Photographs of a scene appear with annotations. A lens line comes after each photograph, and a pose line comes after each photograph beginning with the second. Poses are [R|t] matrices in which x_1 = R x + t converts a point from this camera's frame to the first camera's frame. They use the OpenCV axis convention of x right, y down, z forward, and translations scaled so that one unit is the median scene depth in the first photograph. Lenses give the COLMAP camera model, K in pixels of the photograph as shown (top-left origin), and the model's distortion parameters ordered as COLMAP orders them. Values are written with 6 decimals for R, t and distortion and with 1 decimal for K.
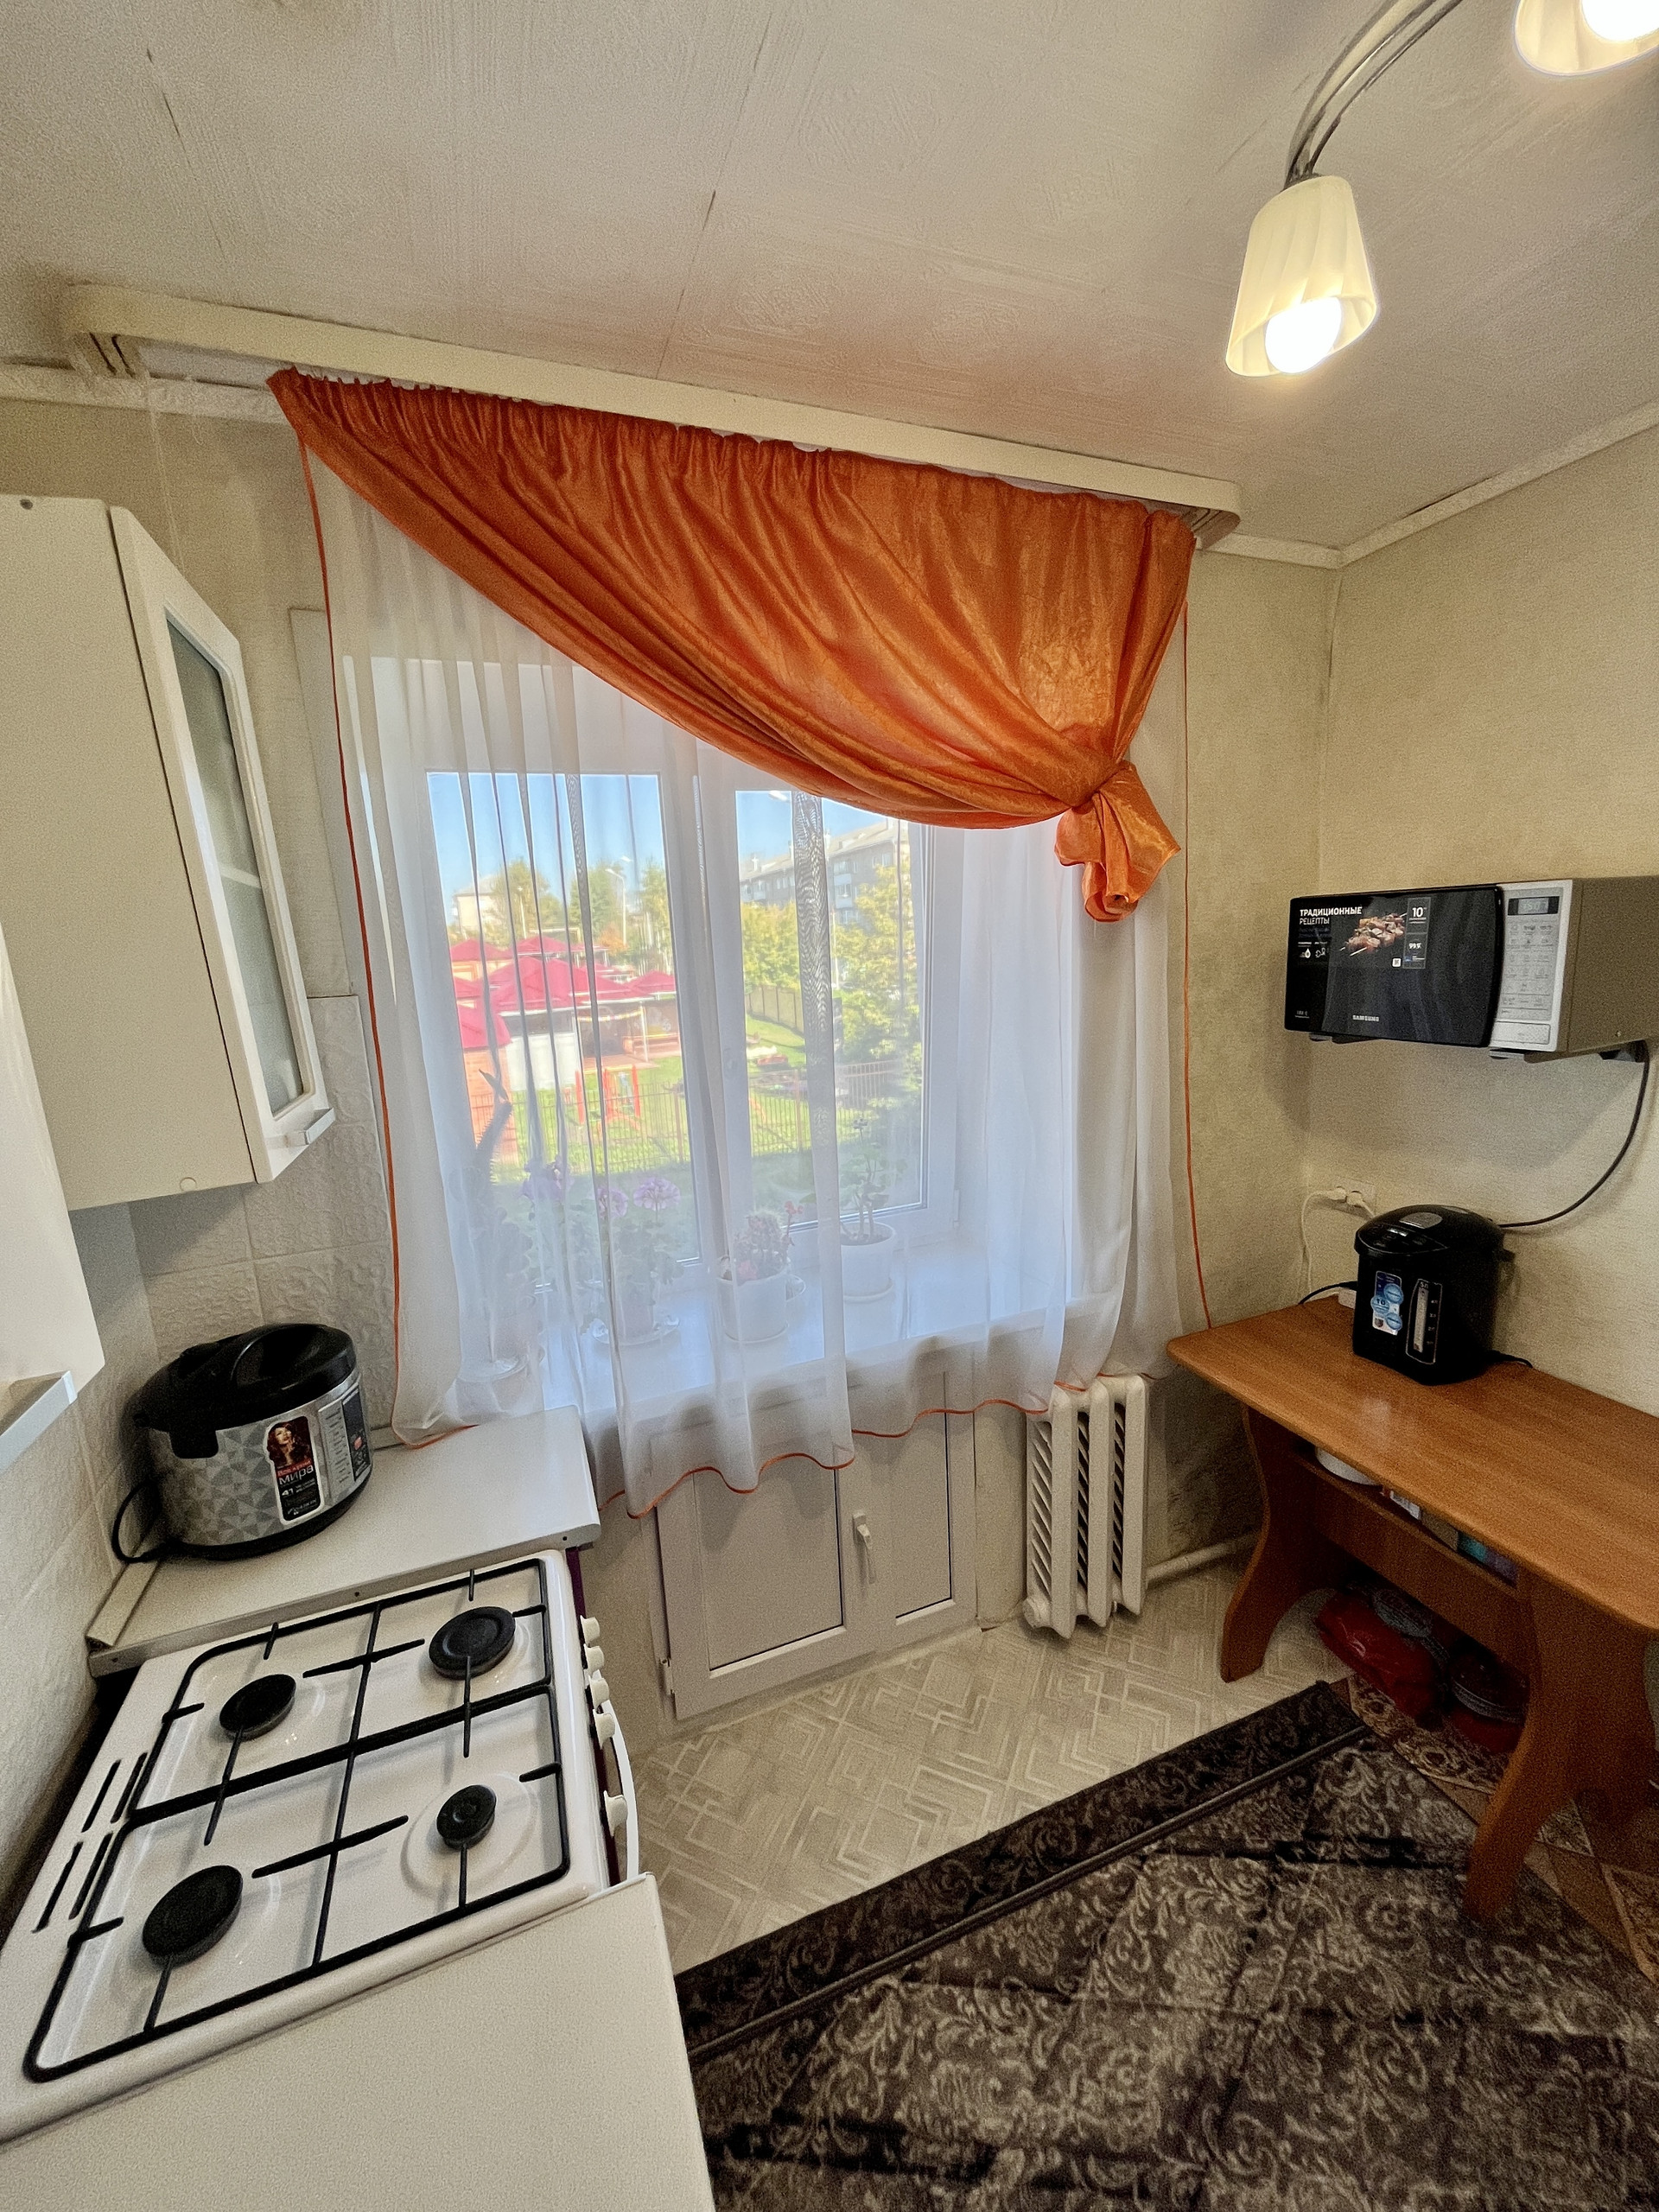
lens RADIAL K [[891.4, 0, 833.6], [0, 891.4, 1106.8], [0, 0, 1]] dist [-0.001438, -0.000265]
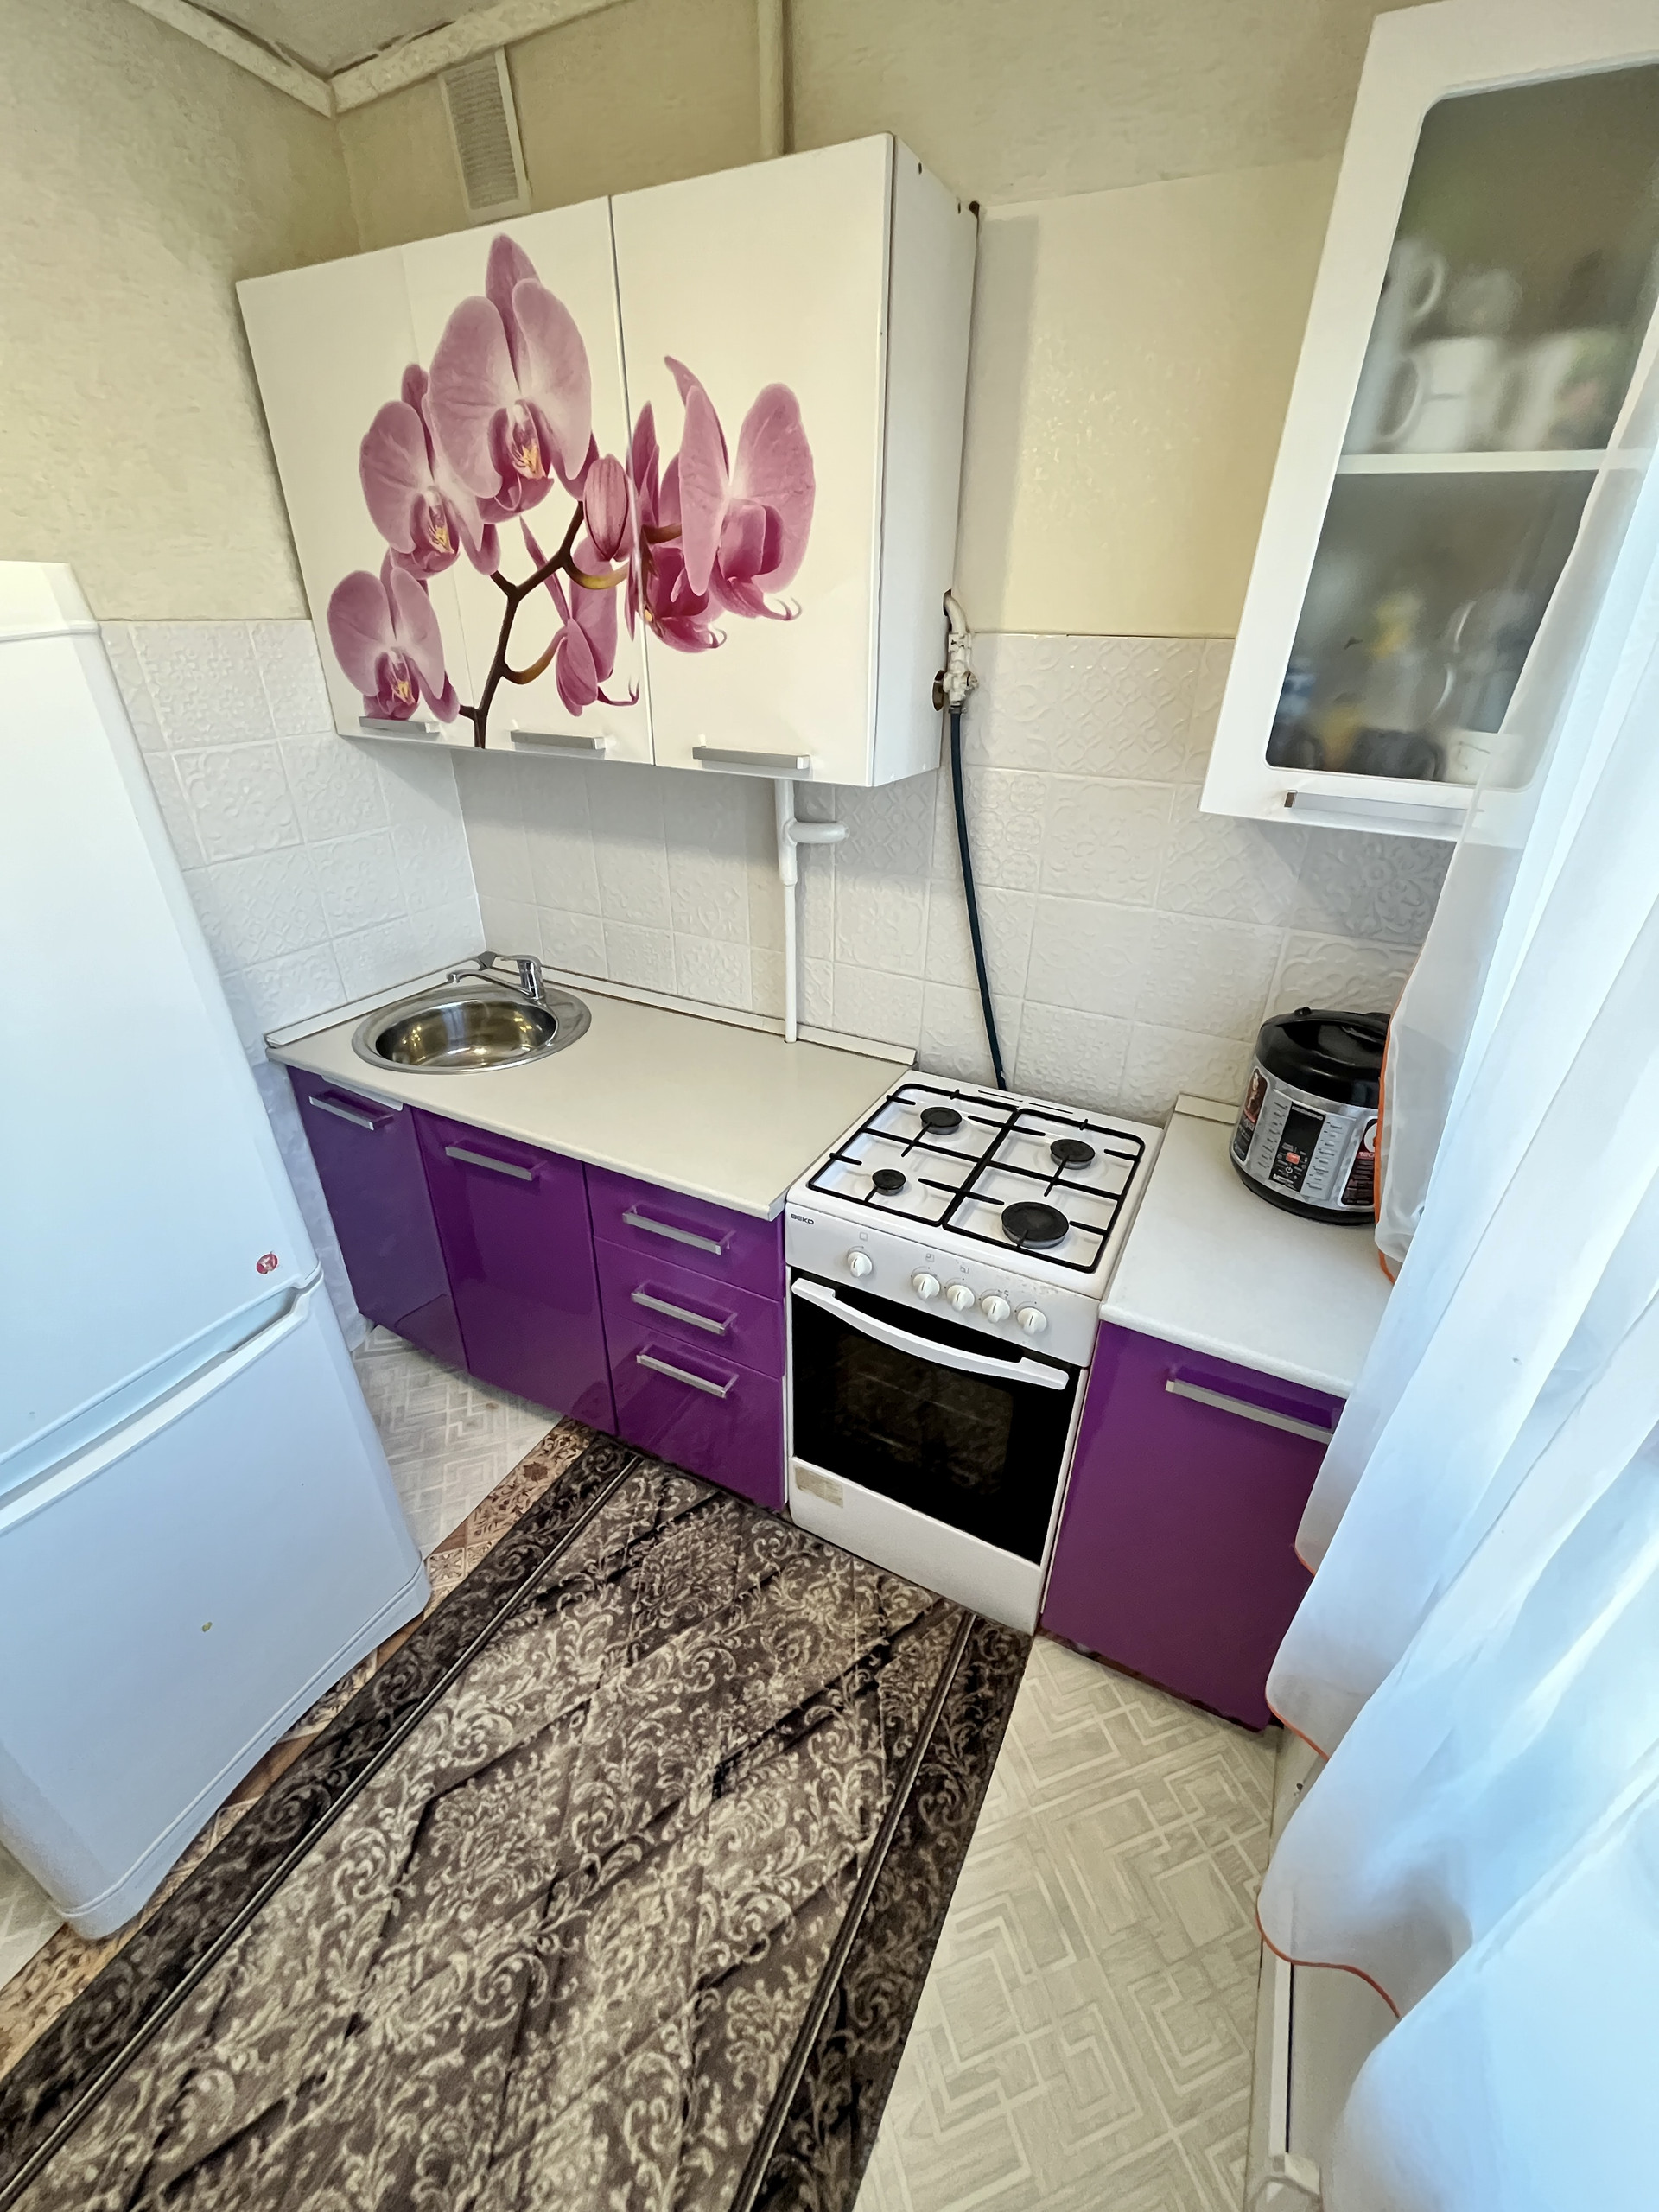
lens RADIAL K [[891.4, 0, 832.5], [0, 891.4, 1106.4], [0, 0, 1]] dist [-0.001438, -0.000265]
pose [[-0.740831, 0.367359, -0.562332, 0.347560], [-0.100862, 0.766854, 0.633846, -0.221324], [0.664076, 0.526291, -0.531057, 1.116980]]
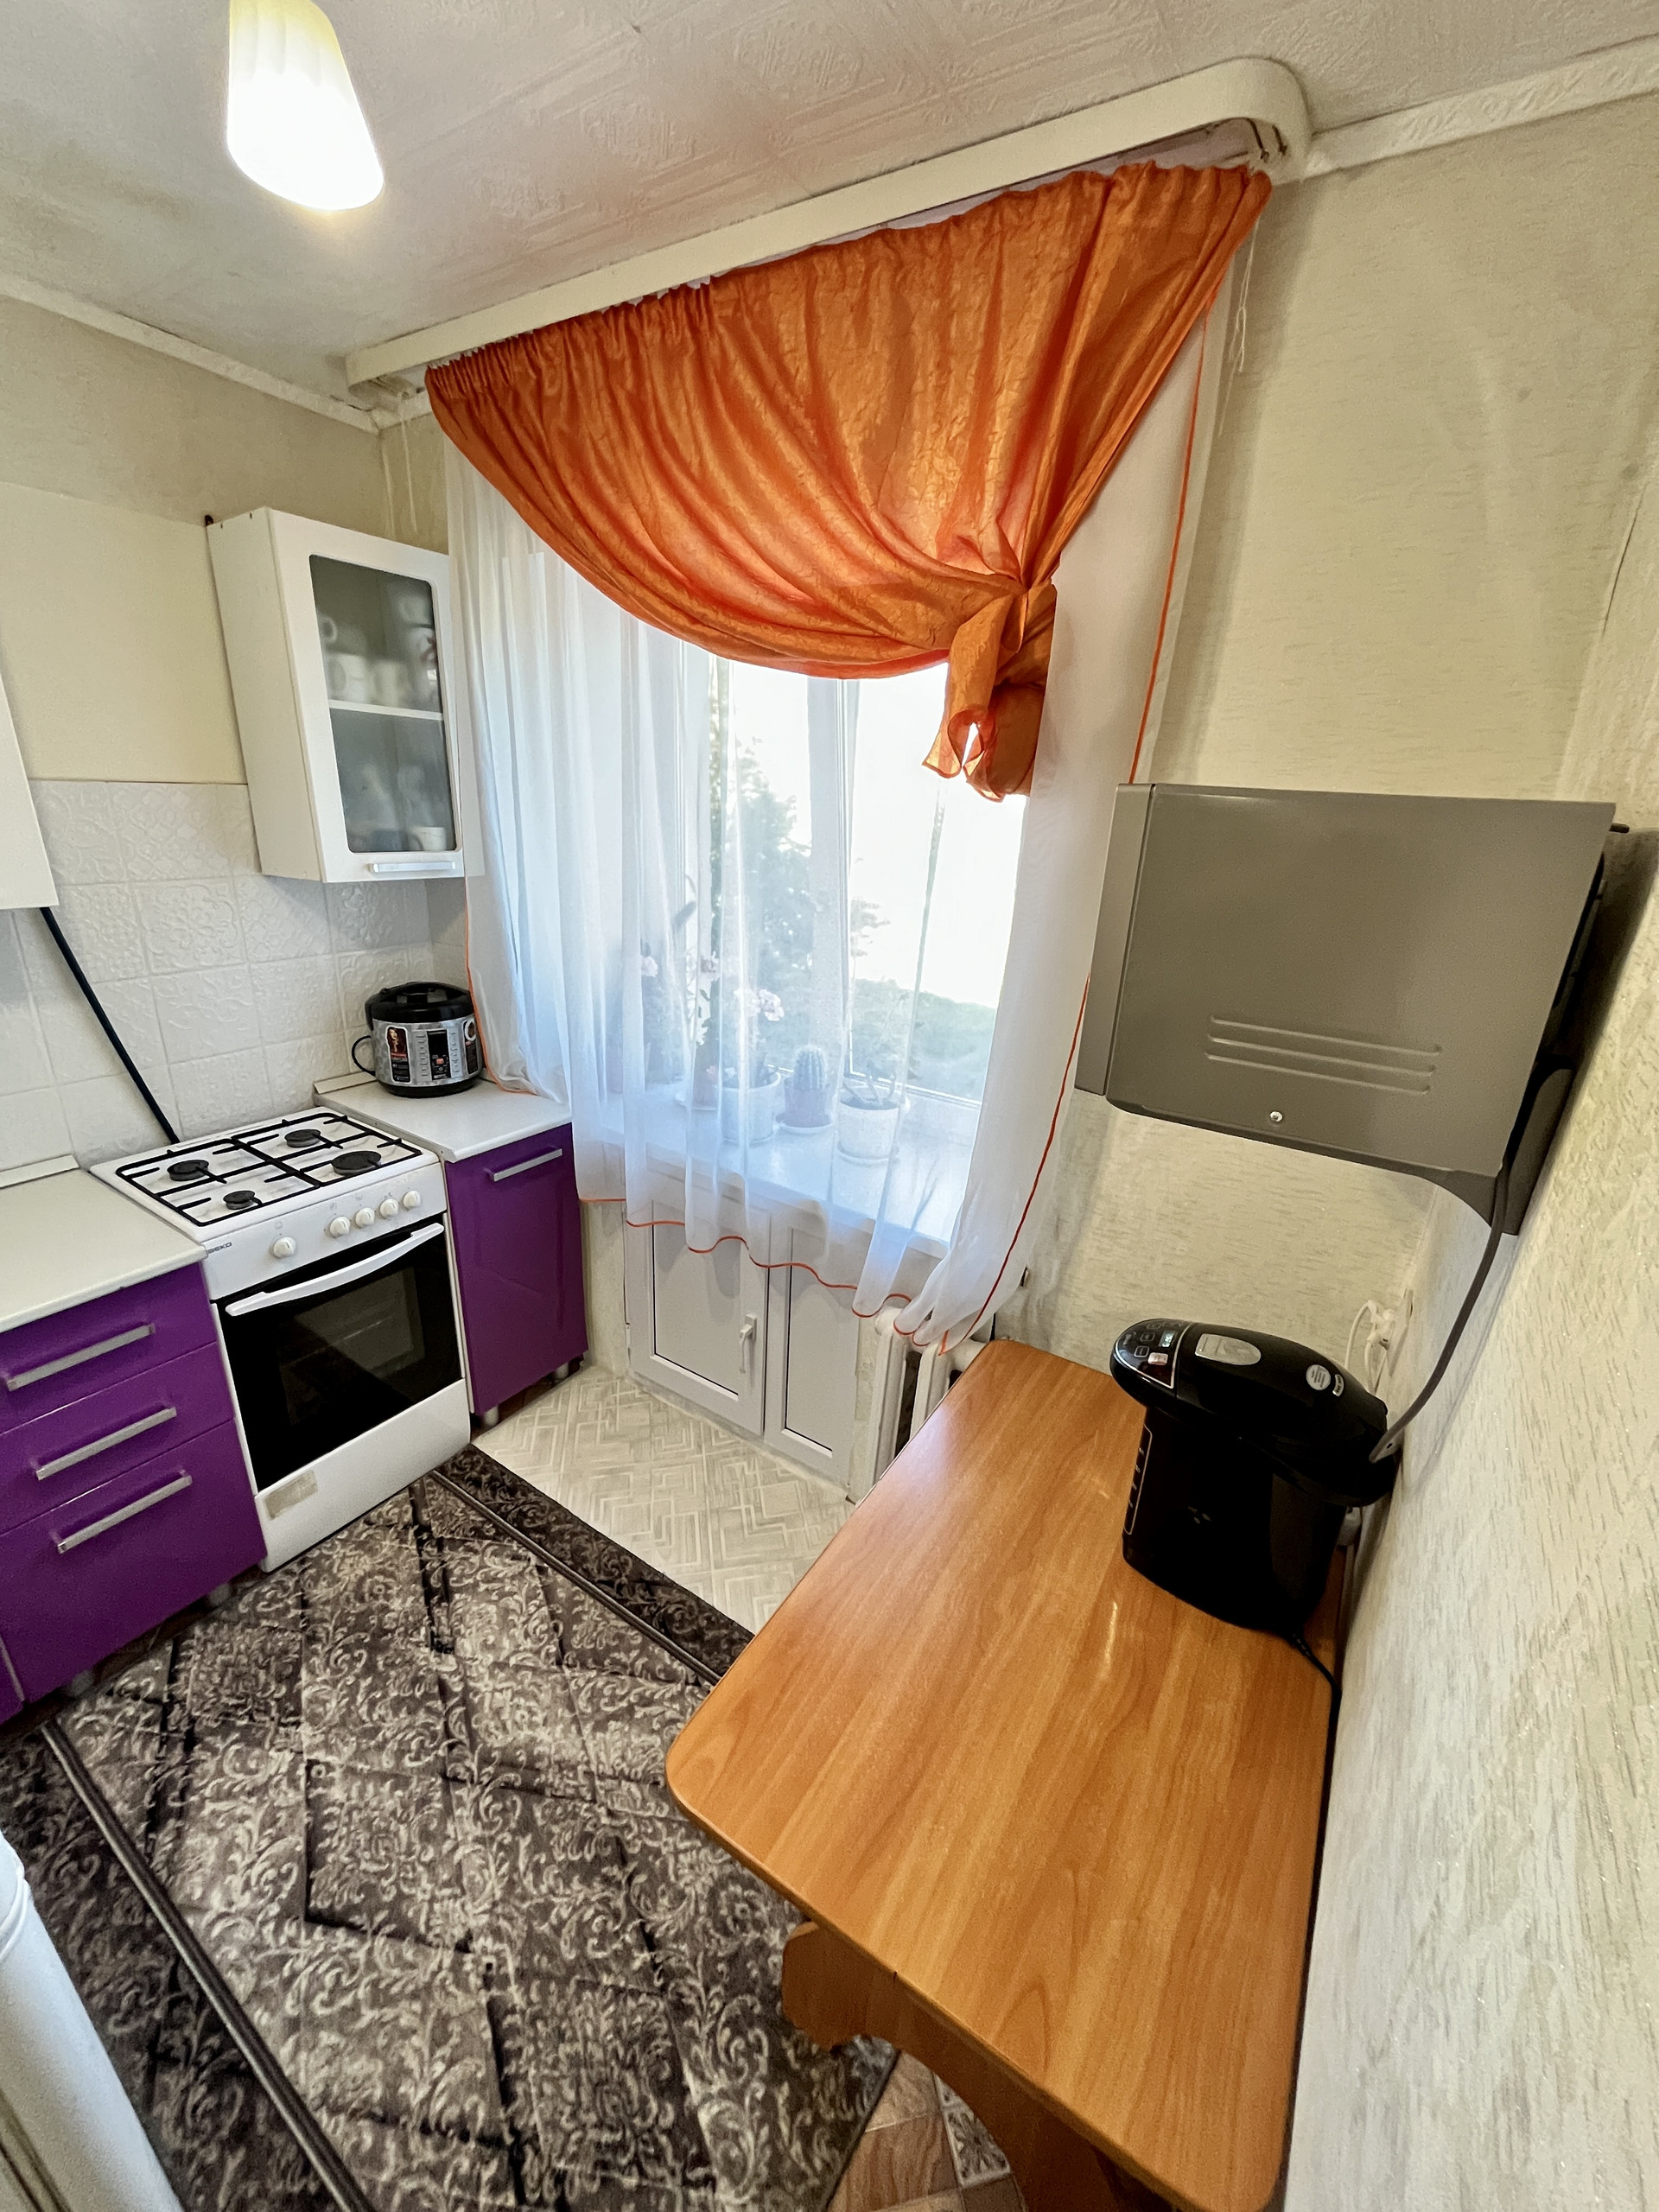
lens RADIAL K [[891.4, 0, 831.1], [0, 891.4, 1106.8], [0, 0, 1]] dist [-0.001438, -0.000265]
pose [[0.572550, 0.354520, -0.739258, 1.164074], [-0.231858, 0.934884, 0.268762, -0.171825], [0.786402, 0.017524, 0.617466, 0.516649]]
